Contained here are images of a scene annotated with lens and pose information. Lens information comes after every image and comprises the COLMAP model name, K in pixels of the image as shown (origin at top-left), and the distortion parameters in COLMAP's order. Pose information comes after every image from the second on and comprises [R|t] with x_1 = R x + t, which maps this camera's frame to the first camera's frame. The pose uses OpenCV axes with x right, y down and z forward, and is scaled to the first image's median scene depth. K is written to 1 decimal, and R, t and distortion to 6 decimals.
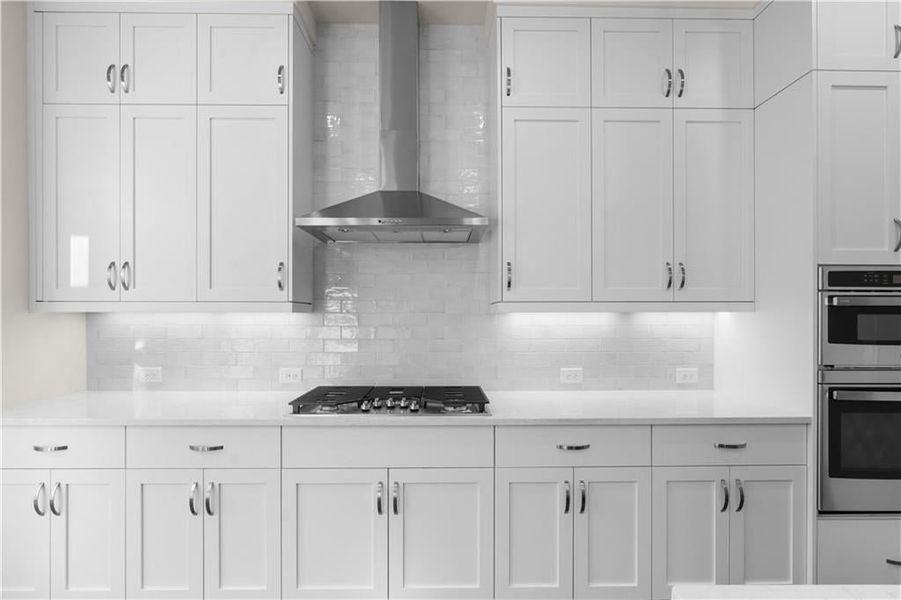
lens RADIAL K [[510.6, 0, 459.6], [0, 510.6, 301.7], [0, 0, 1]] dist [0.020824, -0.002856]
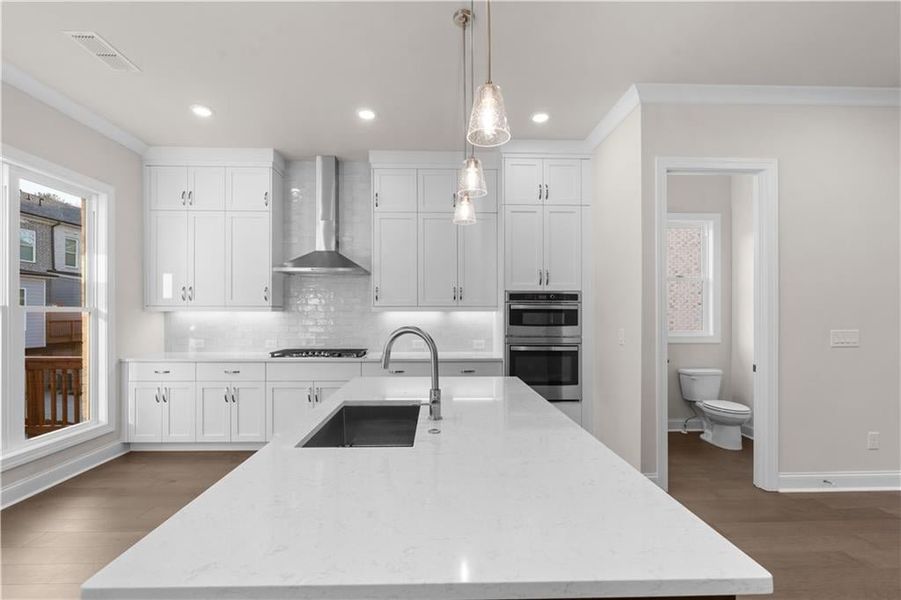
lens RADIAL K [[440.7, 0, 442.9], [0, 440.7, 311.4], [0, 0, 1]] dist [0.006976, 0.000486]
pose [[0.999868, 0.002021, 0.016151, 0.338872], [-0.002337, 0.999805, 0.019594, -0.015620], [-0.016109, -0.019629, 0.999678, -0.800223]]
